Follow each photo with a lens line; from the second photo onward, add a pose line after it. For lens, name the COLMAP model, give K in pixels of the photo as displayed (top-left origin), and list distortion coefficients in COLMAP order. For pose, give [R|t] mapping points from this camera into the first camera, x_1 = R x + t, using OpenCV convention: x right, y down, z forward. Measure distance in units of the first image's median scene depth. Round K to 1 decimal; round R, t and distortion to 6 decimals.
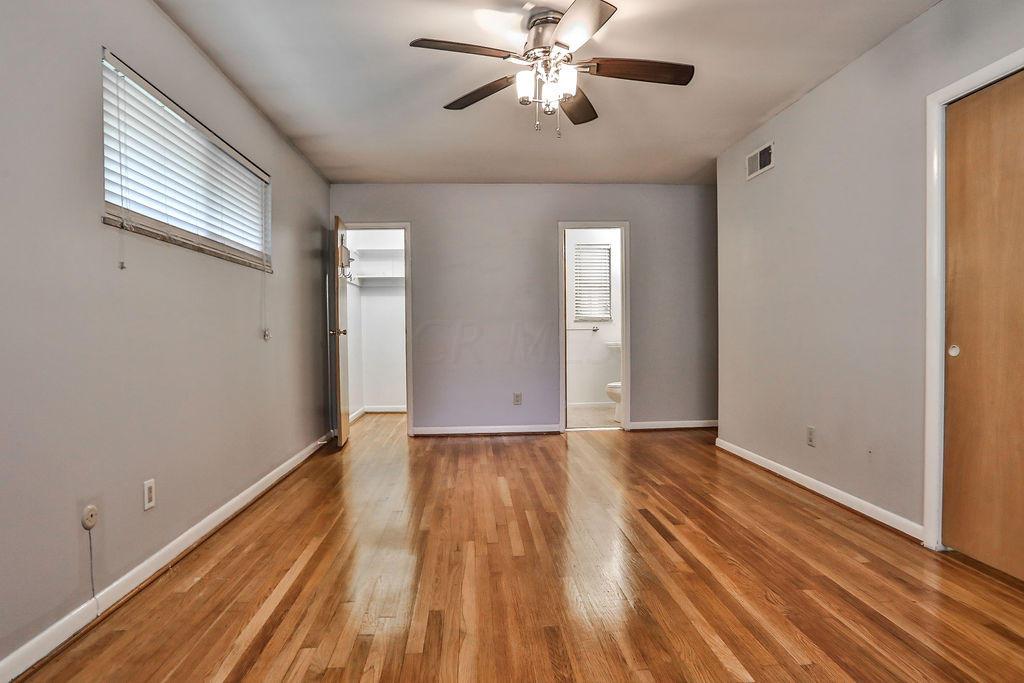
lens RADIAL K [[558.5, 0, 512.0], [0, 558.5, 341.5], [0, 0, 1]] dist [-0.080220, 0.050926]
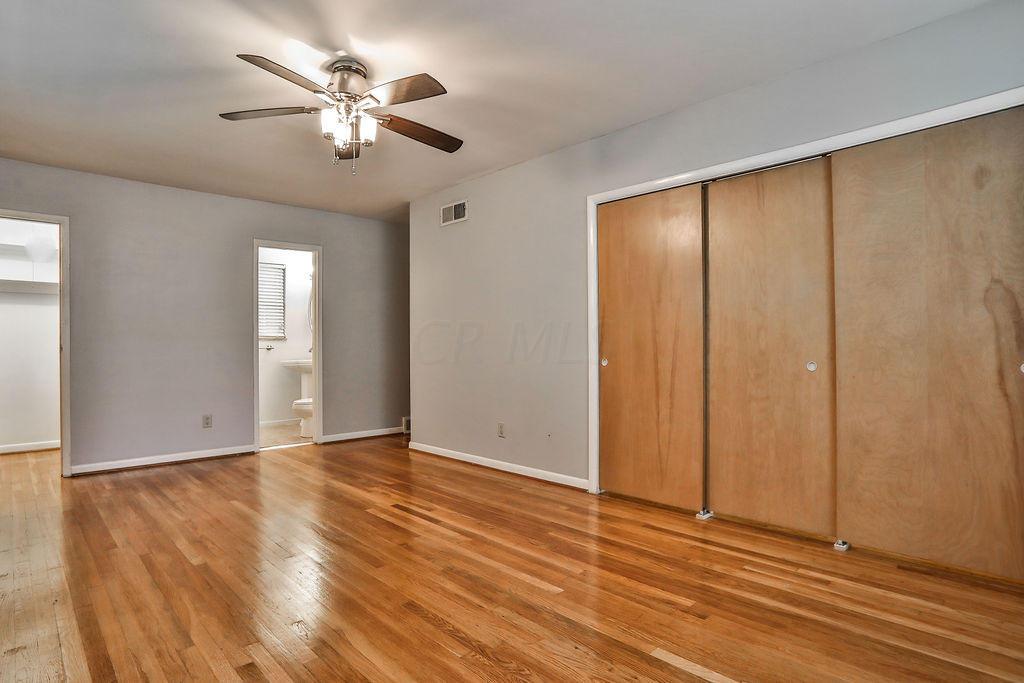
lens RADIAL K [[531.9, 0, 509.3], [0, 531.9, 345.9], [0, 0, 1]] dist [-0.076349, 0.038795]
pose [[0.776571, 0.006500, 0.629996, -0.214850], [0.010053, 0.999692, -0.022707, 0.000961], [-0.629950, 0.023967, 0.776266, -0.005238]]
